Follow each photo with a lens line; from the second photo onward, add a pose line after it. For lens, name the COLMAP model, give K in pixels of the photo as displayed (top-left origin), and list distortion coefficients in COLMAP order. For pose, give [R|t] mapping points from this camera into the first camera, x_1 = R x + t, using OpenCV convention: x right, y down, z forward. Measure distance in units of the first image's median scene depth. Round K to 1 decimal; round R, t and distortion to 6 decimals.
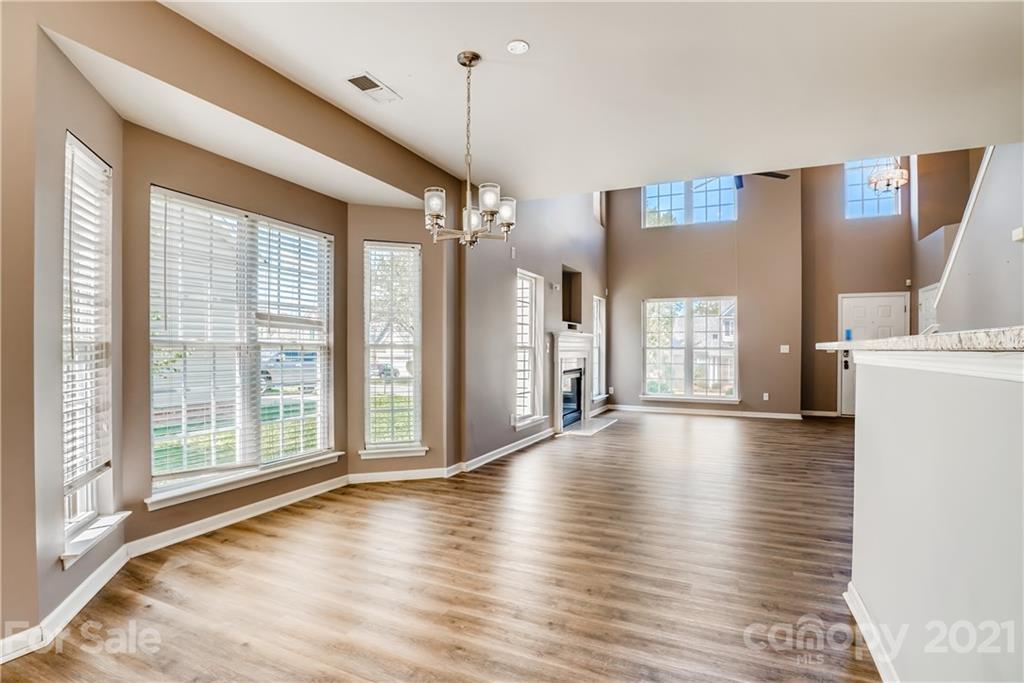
lens RADIAL K [[500.4, 0, 512.0], [0, 500.4, 341.5], [0, 0, 1]] dist [-0.032148, 0.000552]
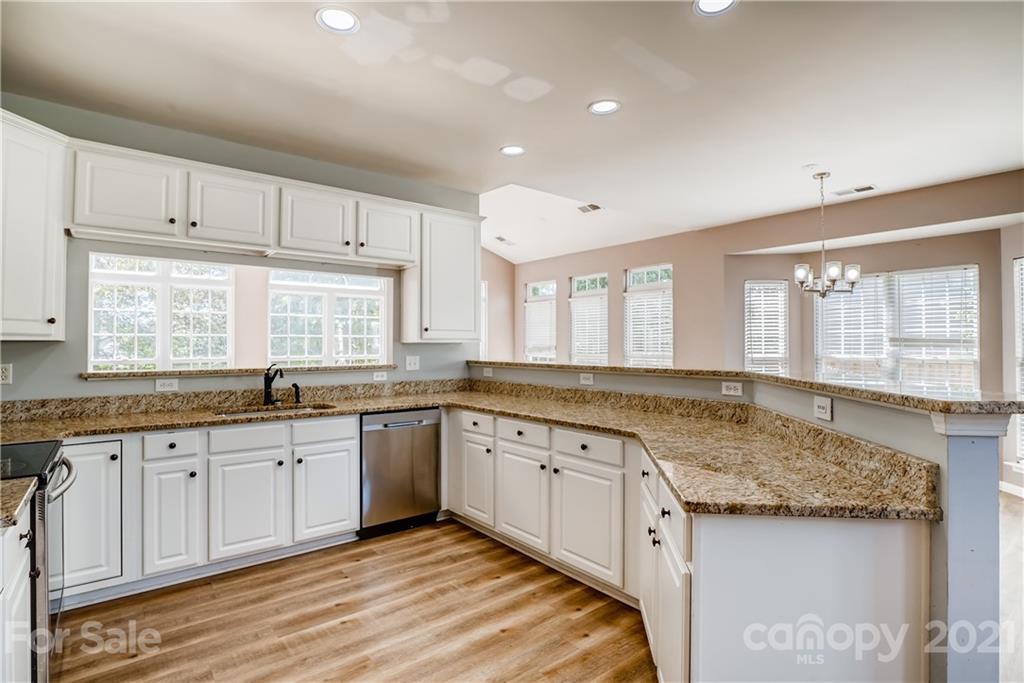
lens RADIAL K [[500.4, 0, 512.0], [0, 500.4, 341.5], [0, 0, 1]] dist [-0.032148, 0.000552]
pose [[-0.447099, -0.012129, -0.894402, 0.541843], [0.010792, 0.999762, -0.018952, -0.012342], [0.894419, -0.018126, -0.446862, 0.256295]]
